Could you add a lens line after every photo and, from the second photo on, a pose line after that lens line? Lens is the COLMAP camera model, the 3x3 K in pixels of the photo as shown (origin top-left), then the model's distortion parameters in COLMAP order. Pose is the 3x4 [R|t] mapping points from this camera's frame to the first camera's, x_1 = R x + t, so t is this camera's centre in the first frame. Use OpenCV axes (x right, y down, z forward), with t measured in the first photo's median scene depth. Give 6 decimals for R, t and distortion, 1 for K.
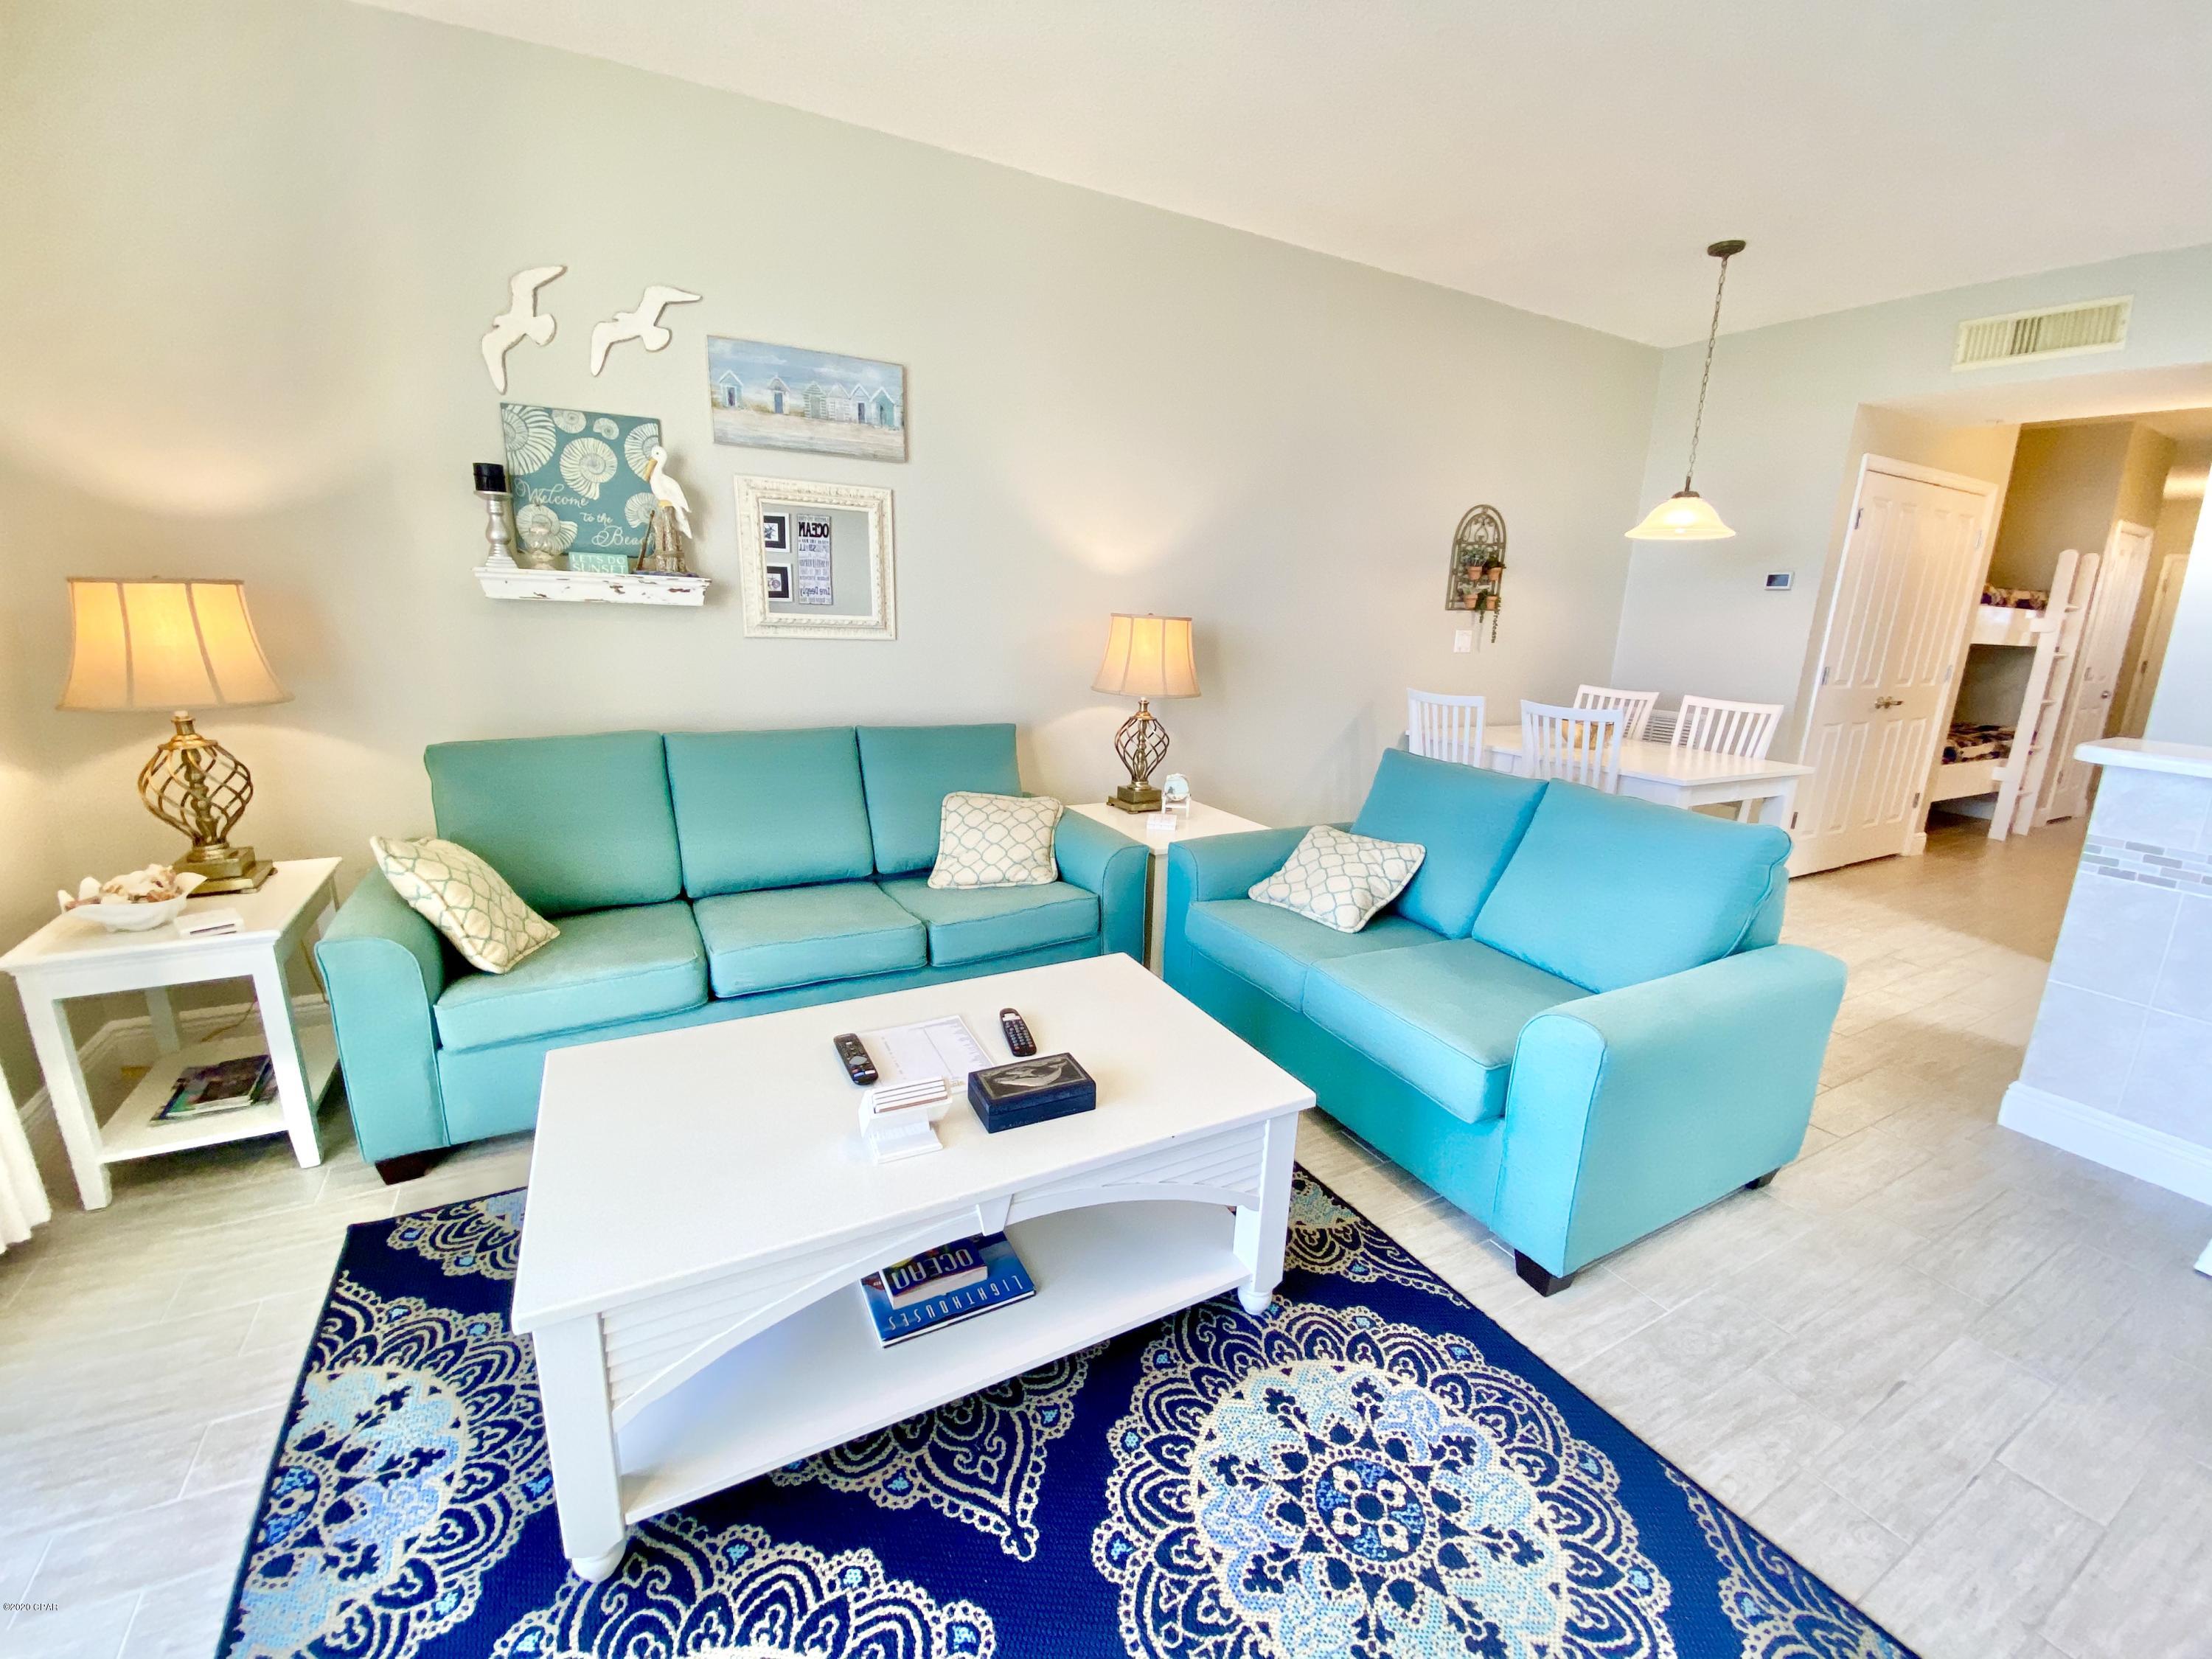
lens RADIAL K [[904.8, 0, 1115.1], [0, 904.8, 828.8], [0, 0, 1]] dist [0.011414, -0.016407]
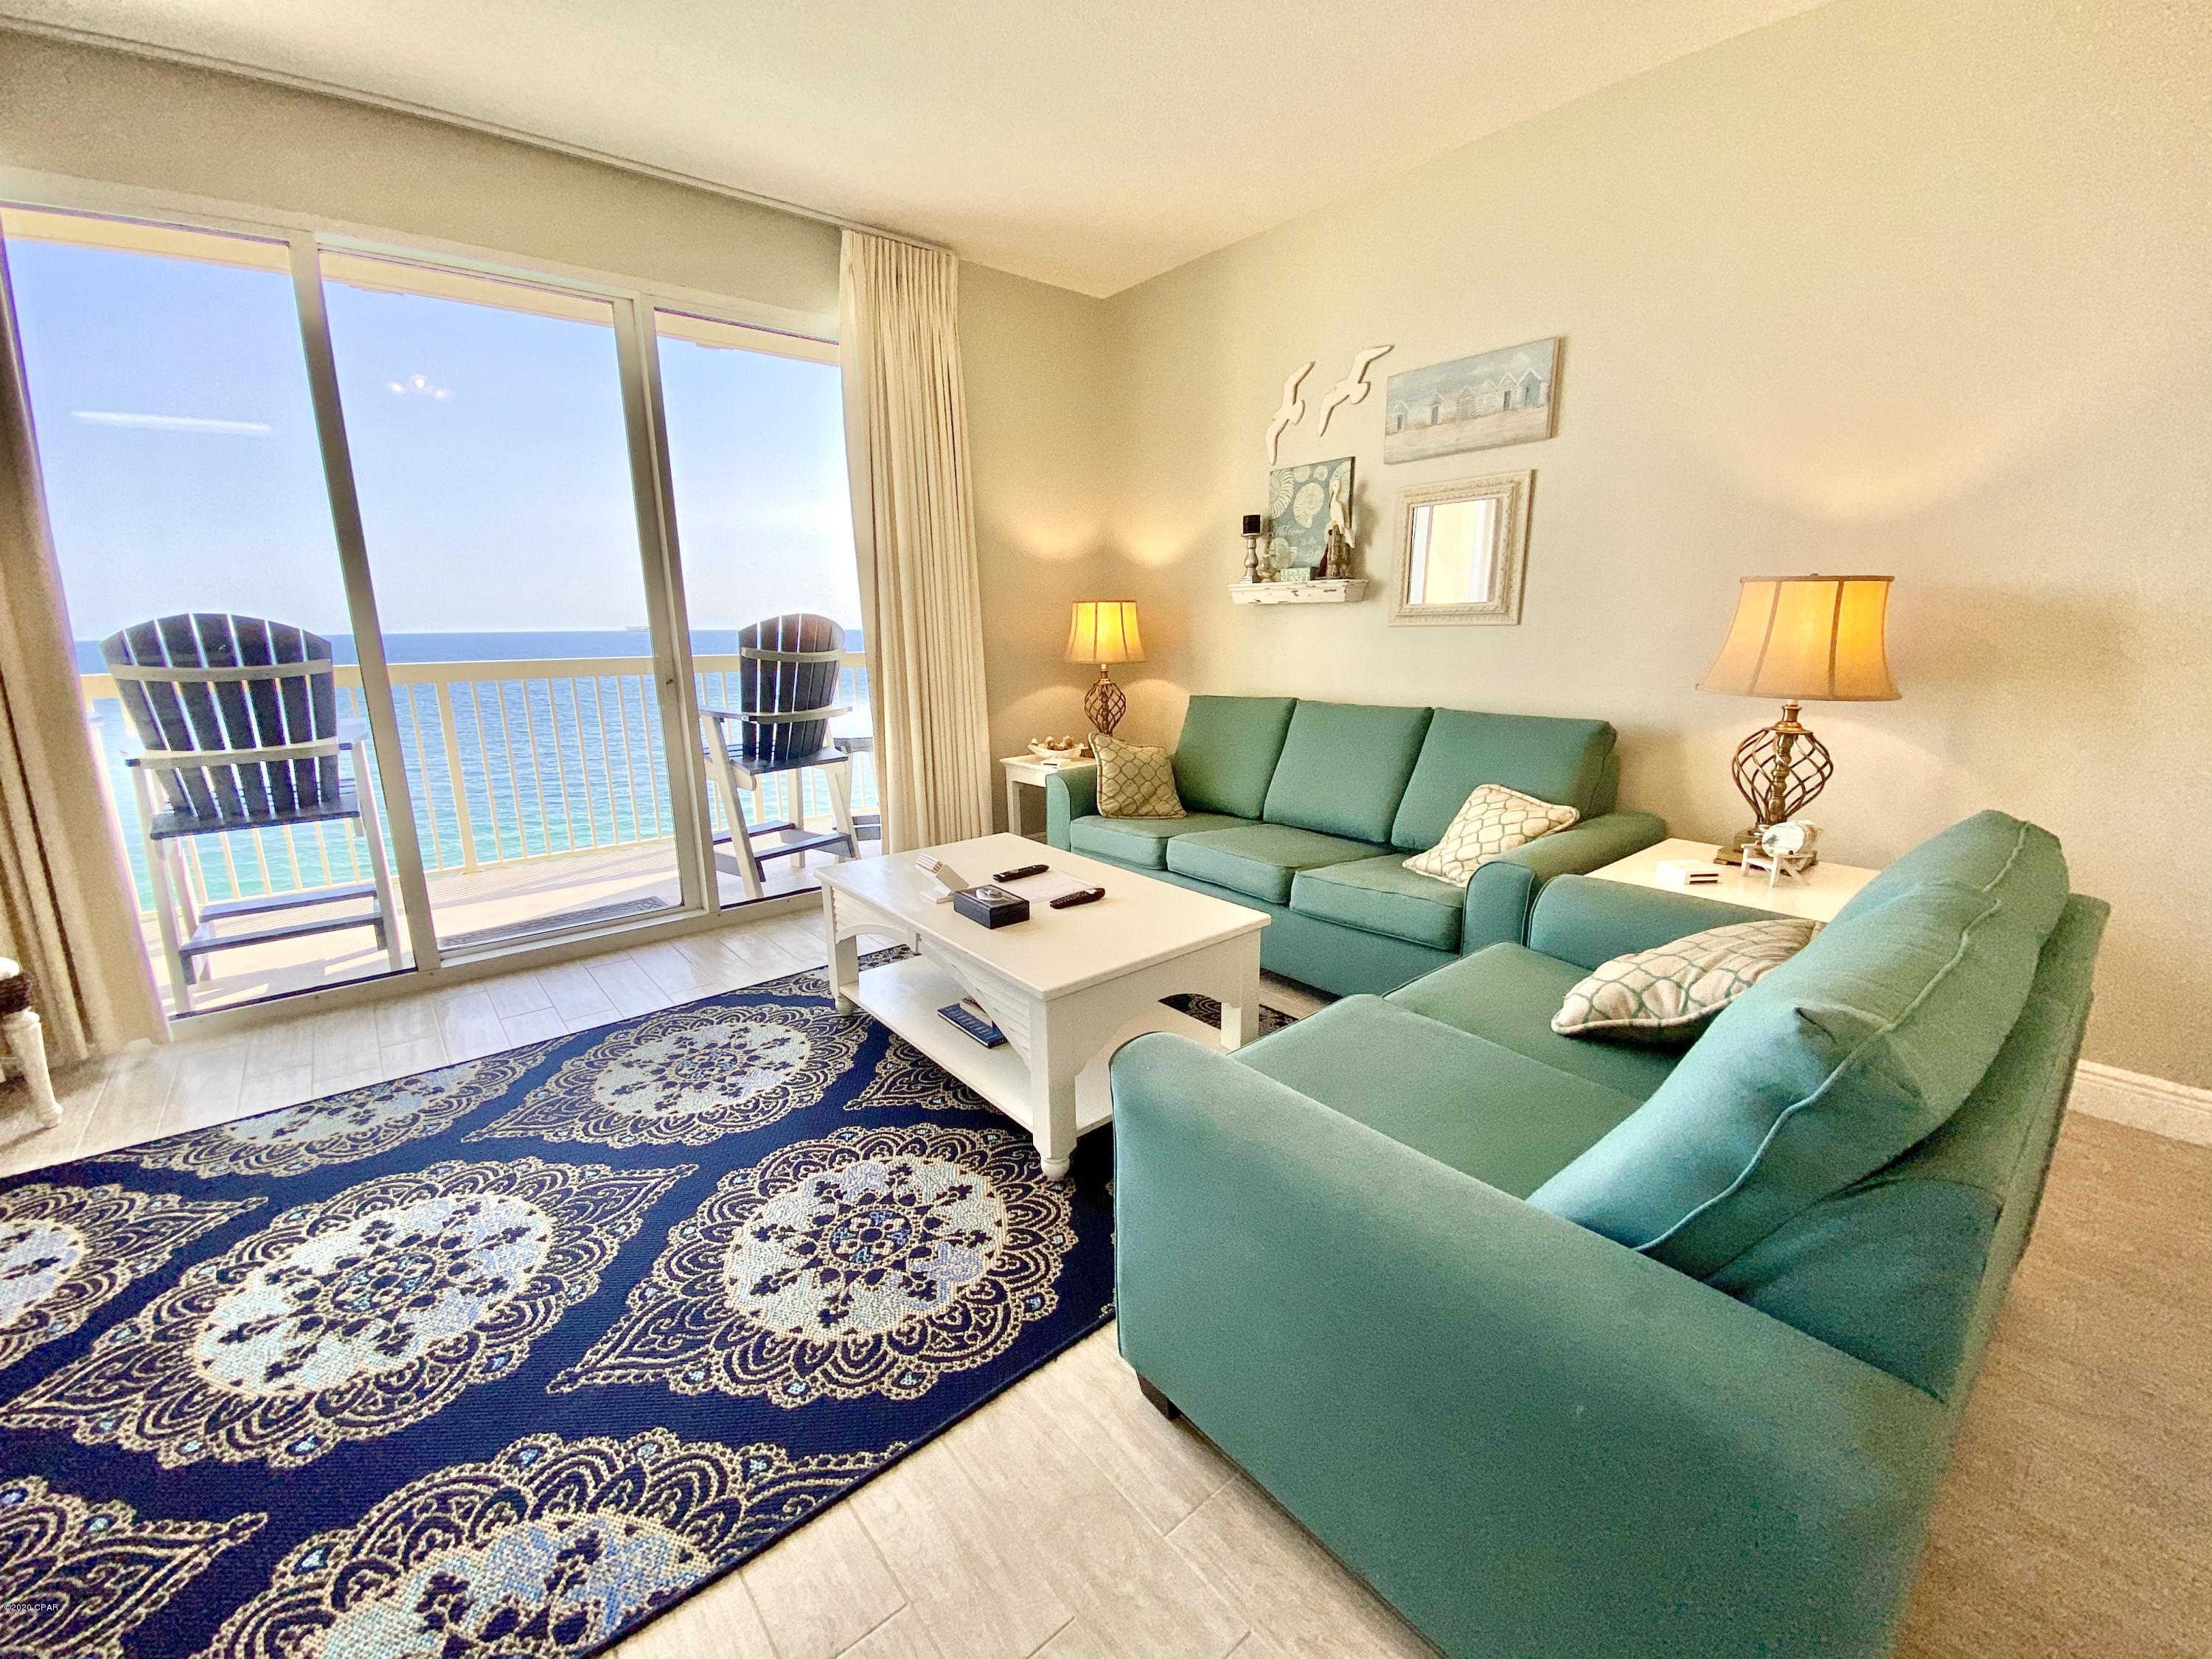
lens RADIAL K [[904.8, 0, 1129.5], [0, 904.8, 849.3], [0, 0, 1]] dist [0.011414, -0.016407]
pose [[0.195495, 0.207903, -0.958414, 1.296489], [-0.205303, 0.964293, 0.167301, -0.104182], [0.958975, 0.164059, 0.231198, 0.803337]]
